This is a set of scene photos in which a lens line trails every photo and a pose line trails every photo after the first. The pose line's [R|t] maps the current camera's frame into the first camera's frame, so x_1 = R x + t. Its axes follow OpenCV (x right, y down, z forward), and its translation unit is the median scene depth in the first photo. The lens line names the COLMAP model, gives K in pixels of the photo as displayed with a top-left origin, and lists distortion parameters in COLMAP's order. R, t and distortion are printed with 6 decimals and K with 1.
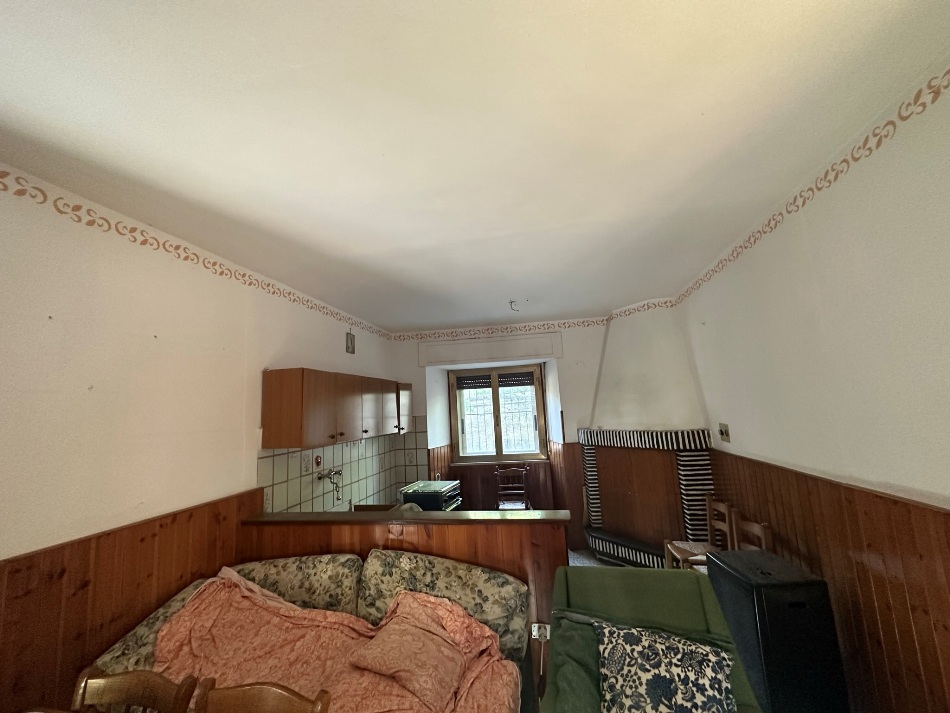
lens RADIAL K [[379.6, 0, 475.3], [0, 379.6, 356.1], [0, 0, 1]] dist [0.000013, 0.000262]
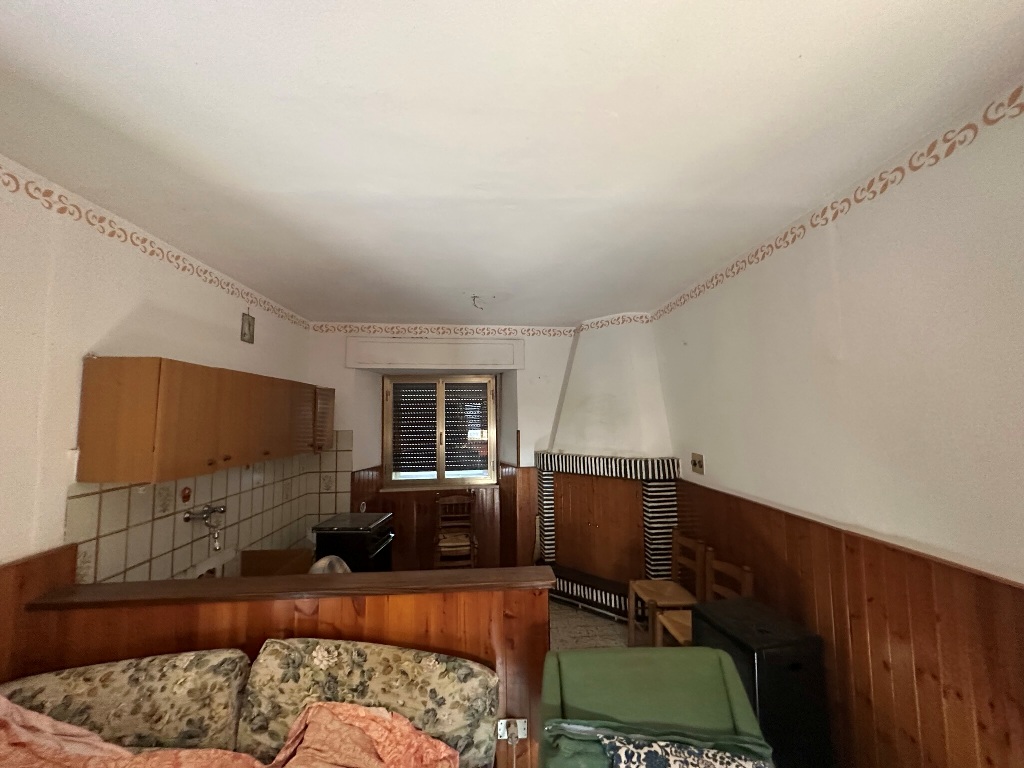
lens RADIAL K [[409.2, 0, 513.0], [0, 409.2, 384.4], [0, 0, 1]] dist [0.000013, 0.000262]
pose [[0.964942, 0.062960, 0.254799, -0.064766], [-0.075825, 0.996279, 0.040978, 0.003145], [-0.251271, -0.058861, 0.966125, 0.218321]]
